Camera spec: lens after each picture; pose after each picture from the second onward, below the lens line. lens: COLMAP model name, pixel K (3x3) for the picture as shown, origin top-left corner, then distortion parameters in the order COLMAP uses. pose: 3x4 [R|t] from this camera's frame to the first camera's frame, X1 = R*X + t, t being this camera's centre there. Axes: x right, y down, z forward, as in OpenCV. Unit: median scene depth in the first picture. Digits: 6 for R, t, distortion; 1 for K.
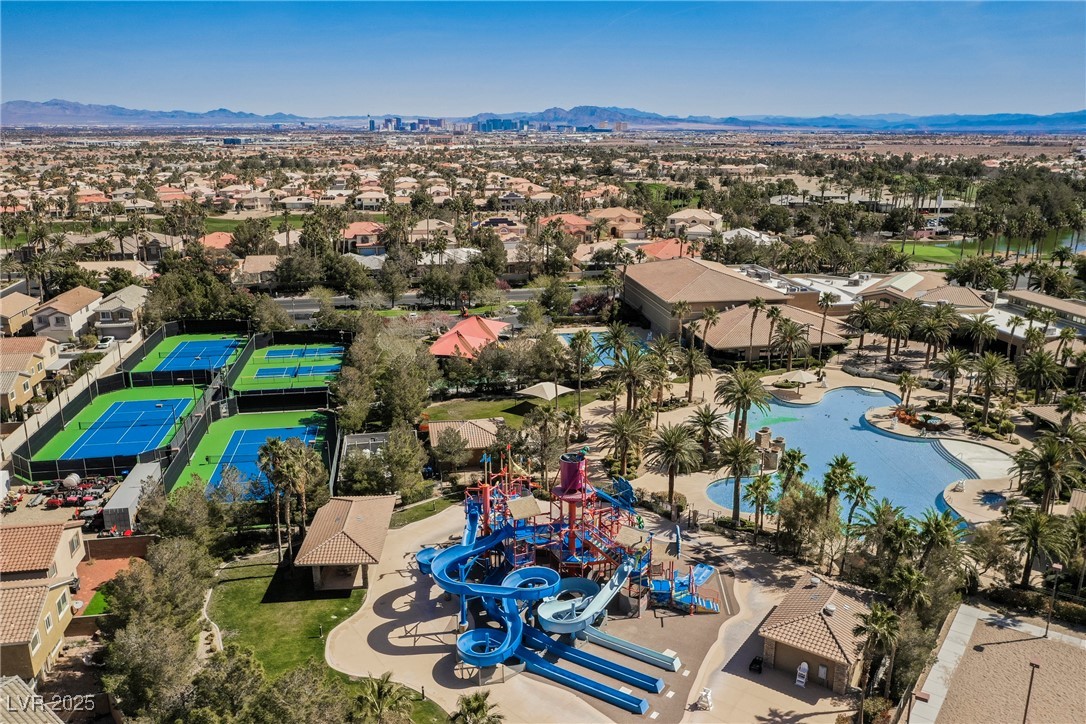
lens RADIAL K [[860.9, 0, 543.0], [0, 860.9, 362.0], [0, 0, 1]] dist [-0.000033, 0.006910]
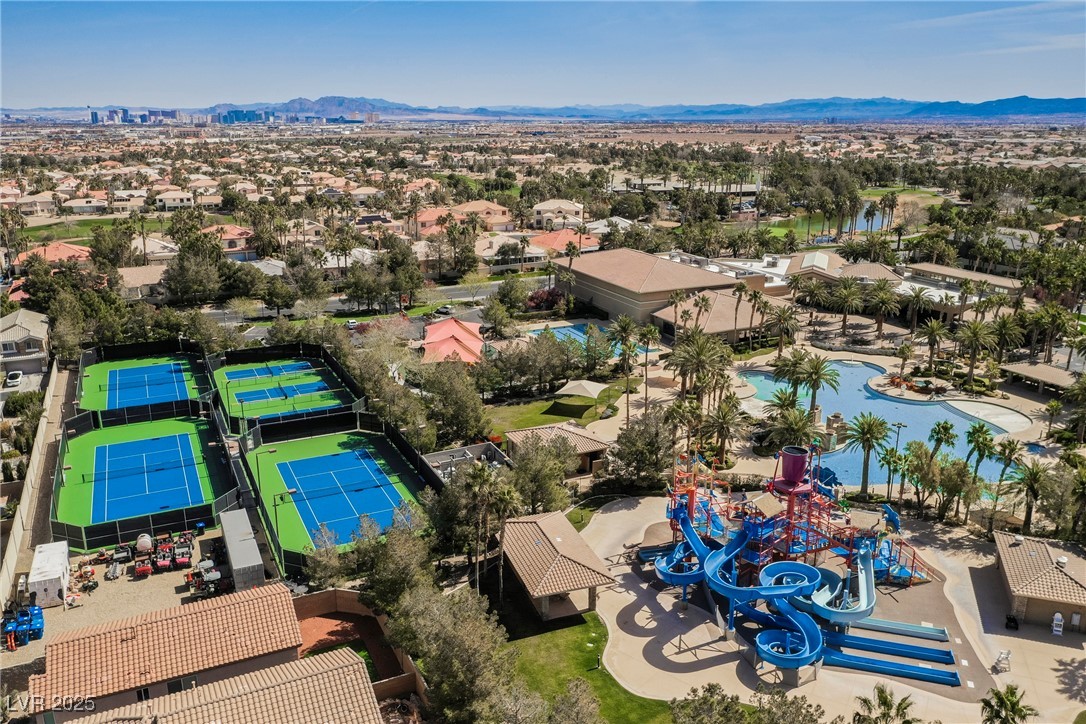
lens RADIAL K [[860.9, 0, 543.0], [0, 860.9, 362.0], [0, 0, 1]] dist [-0.000033, 0.006910]
pose [[0.961471, -0.080067, 0.262988, -0.254671], [0.077412, 0.996789, 0.020460, -0.018183], [-0.263782, 0.000686, 0.964582, 0.050297]]
